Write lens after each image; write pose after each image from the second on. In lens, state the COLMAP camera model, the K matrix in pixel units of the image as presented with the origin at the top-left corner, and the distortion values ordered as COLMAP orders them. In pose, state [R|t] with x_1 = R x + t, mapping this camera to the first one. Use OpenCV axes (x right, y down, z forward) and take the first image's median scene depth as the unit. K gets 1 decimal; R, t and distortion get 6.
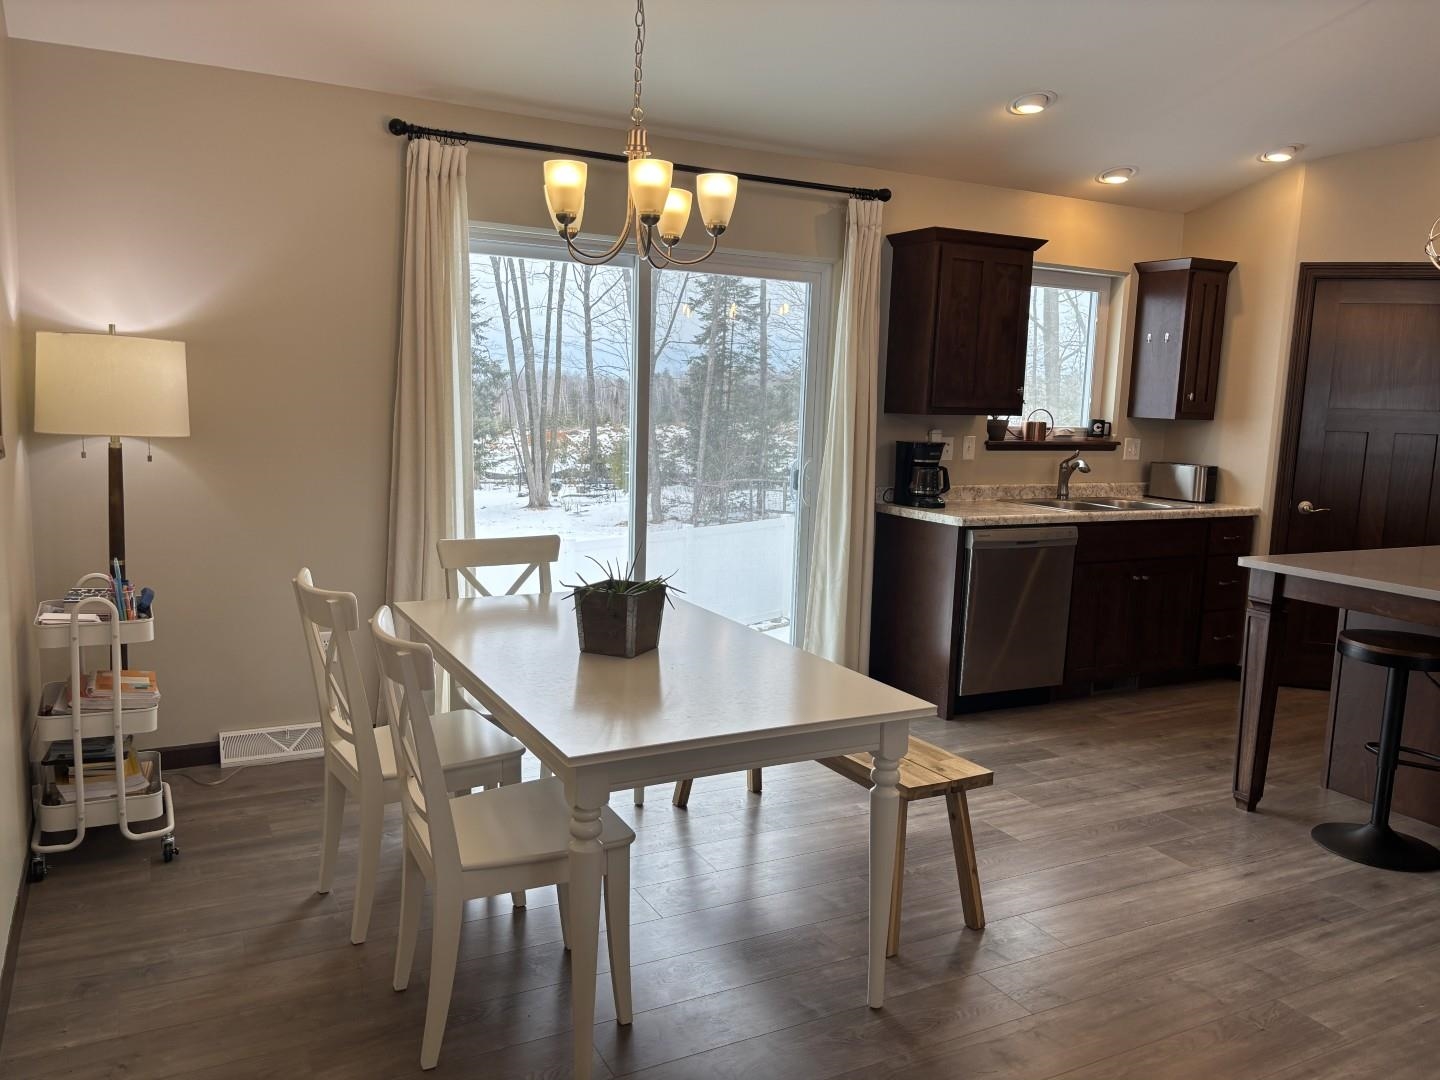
lens RADIAL K [[1094.8, 0, 721.3], [0, 1094.8, 543.3], [0, 0, 1]] dist [0.022371, 0.002130]
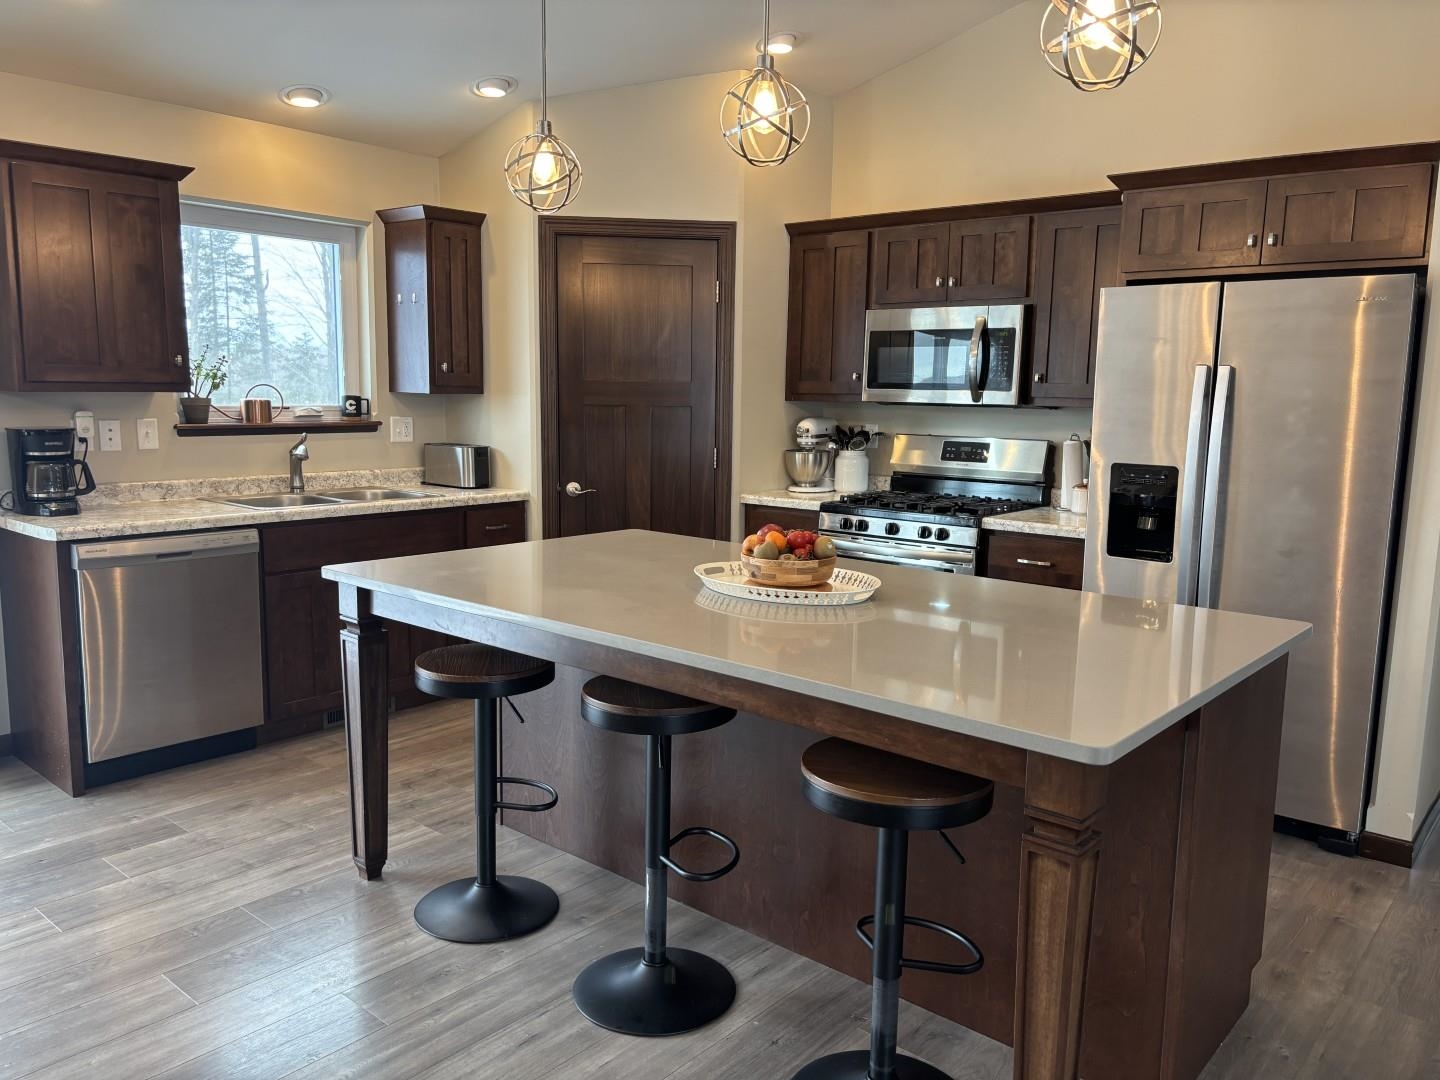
lens RADIAL K [[1094.8, 0, 716.8], [0, 1094.8, 537.9], [0, 0, 1]] dist [0.022371, 0.002130]
pose [[0.933340, -0.066373, 0.352804, 0.323401], [0.061828, 0.997795, 0.024150, -0.006679], [-0.353628, -0.000727, 0.935386, 0.117385]]
